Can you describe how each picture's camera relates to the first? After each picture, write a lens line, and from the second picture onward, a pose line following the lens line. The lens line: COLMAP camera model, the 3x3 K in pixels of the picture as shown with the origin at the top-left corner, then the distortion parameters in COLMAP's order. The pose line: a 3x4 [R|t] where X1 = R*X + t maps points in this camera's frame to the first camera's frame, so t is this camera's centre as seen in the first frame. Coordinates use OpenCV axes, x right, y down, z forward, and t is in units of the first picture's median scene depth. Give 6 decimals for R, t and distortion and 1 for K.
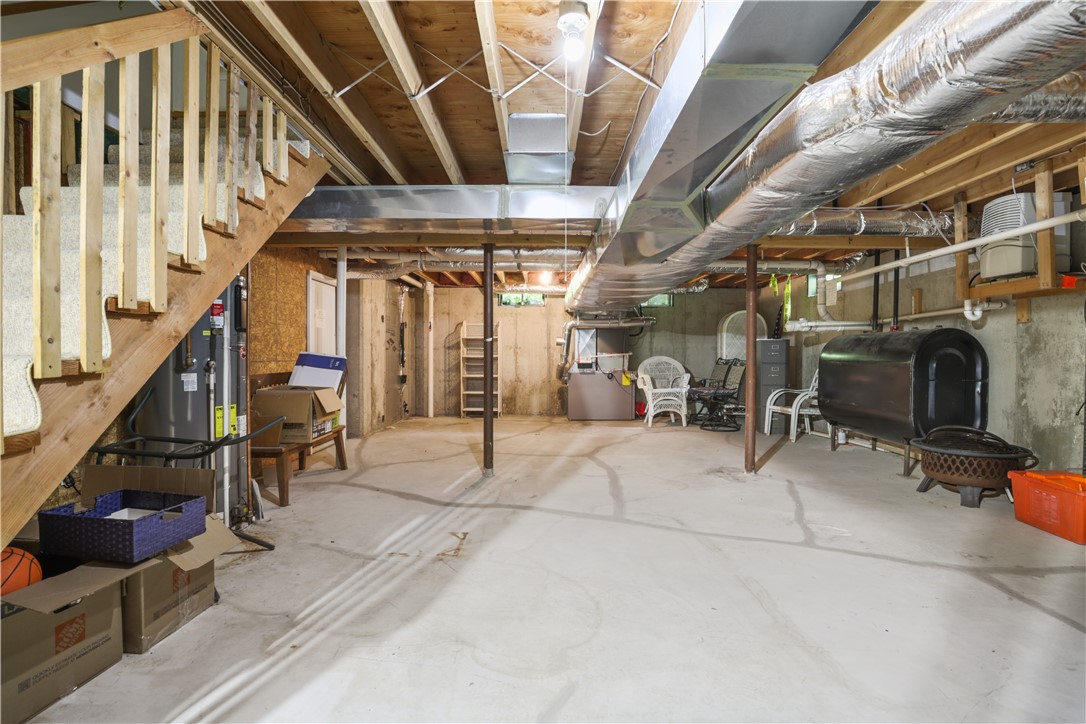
lens RADIAL K [[485.9, 0, 543.0], [0, 485.9, 362.0], [0, 0, 1]] dist [-0.025157, 0.000565]
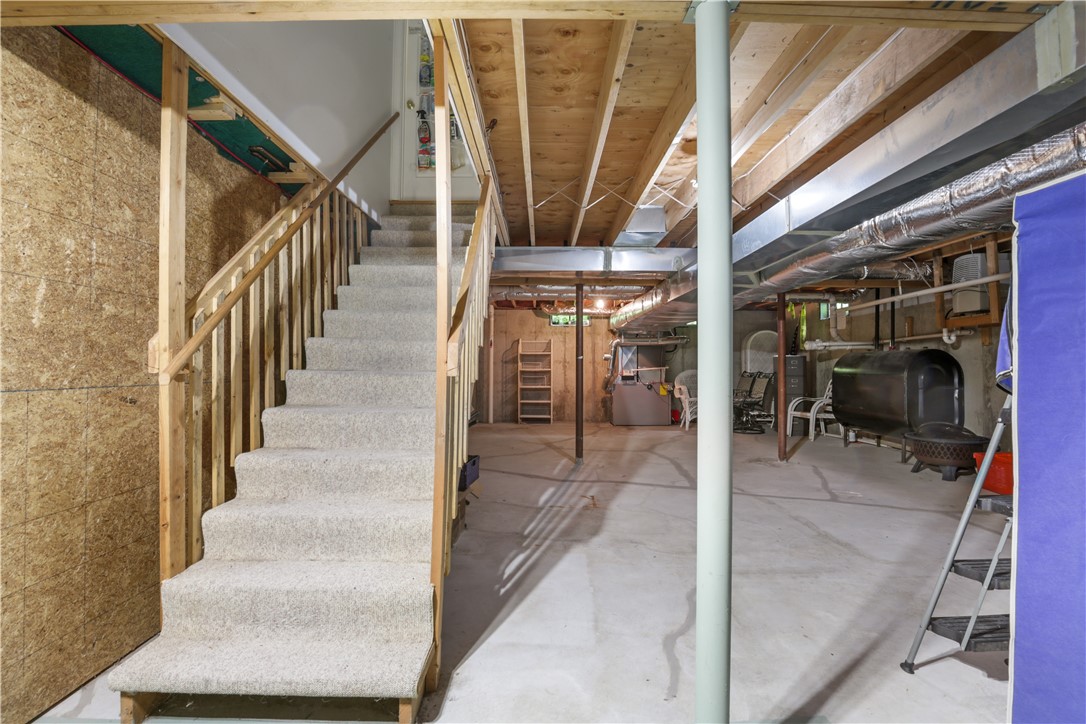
lens RADIAL K [[503.6, 0, 539.0], [0, 503.6, 354.9], [0, 0, 1]] dist [-0.026762, -0.000084]
pose [[0.999992, 0.000671, 0.003996, -0.194397], [-0.000514, 0.999231, -0.039200, -0.000435], [-0.004019, 0.039197, 0.999223, -0.290884]]
